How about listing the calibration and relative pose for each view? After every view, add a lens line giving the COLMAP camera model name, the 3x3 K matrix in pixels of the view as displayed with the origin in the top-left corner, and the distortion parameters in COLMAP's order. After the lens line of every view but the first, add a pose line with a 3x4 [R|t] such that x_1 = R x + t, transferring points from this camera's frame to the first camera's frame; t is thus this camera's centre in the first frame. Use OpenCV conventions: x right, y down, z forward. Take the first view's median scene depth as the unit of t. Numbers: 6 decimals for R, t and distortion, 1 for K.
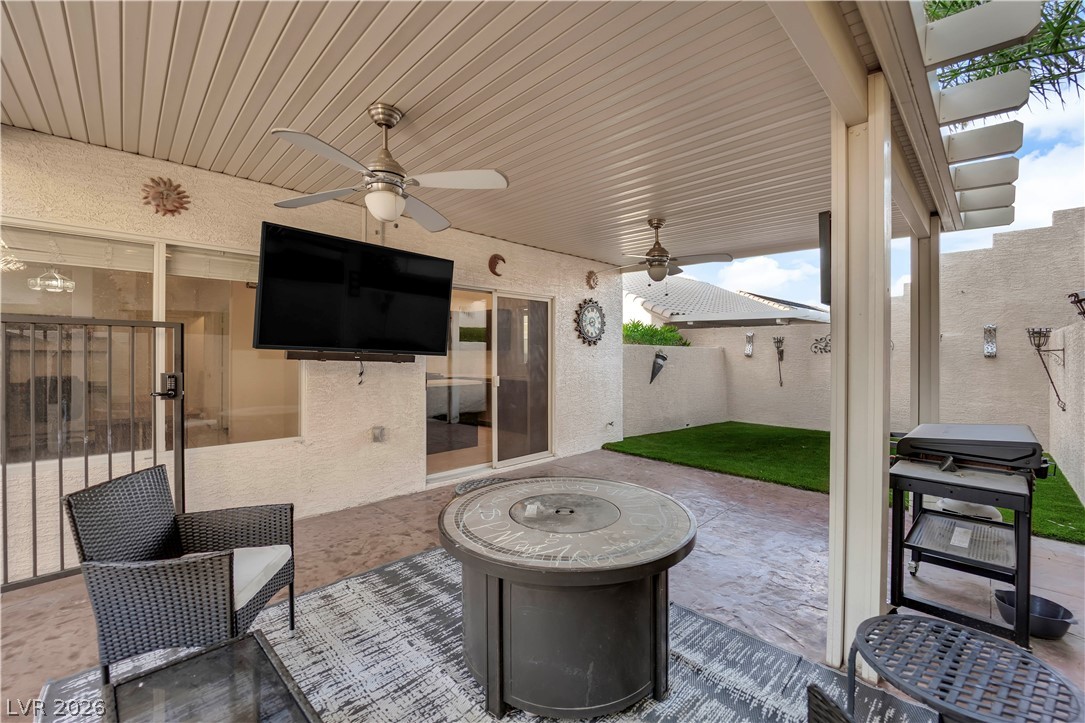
lens RADIAL K [[442.6, 0, 541.7], [0, 442.6, 356.4], [0, 0, 1]] dist [-0.016429, -0.000262]
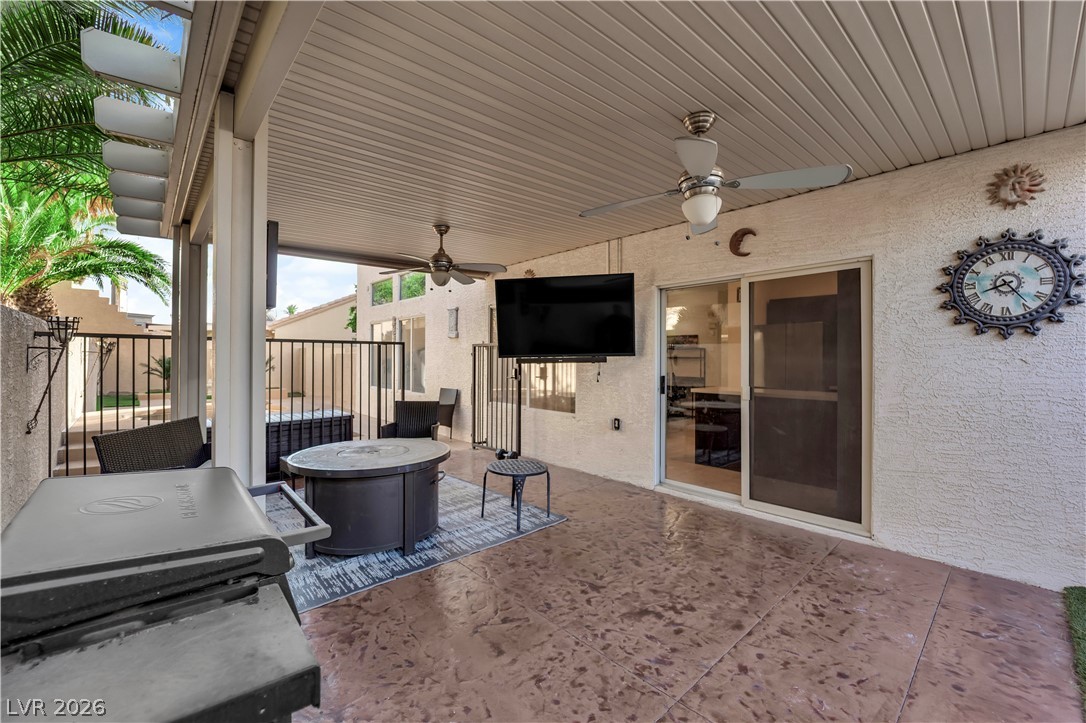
lens RADIAL K [[444.2, 0, 543.0], [0, 444.2, 361.5], [0, 0, 1]] dist [-0.016327, -0.000584]
pose [[-0.033029, 0.003354, -0.999449, 0.576048], [-0.007627, 0.999964, 0.003608, 0.000985], [0.999425, 0.007742, -0.033002, 0.573779]]
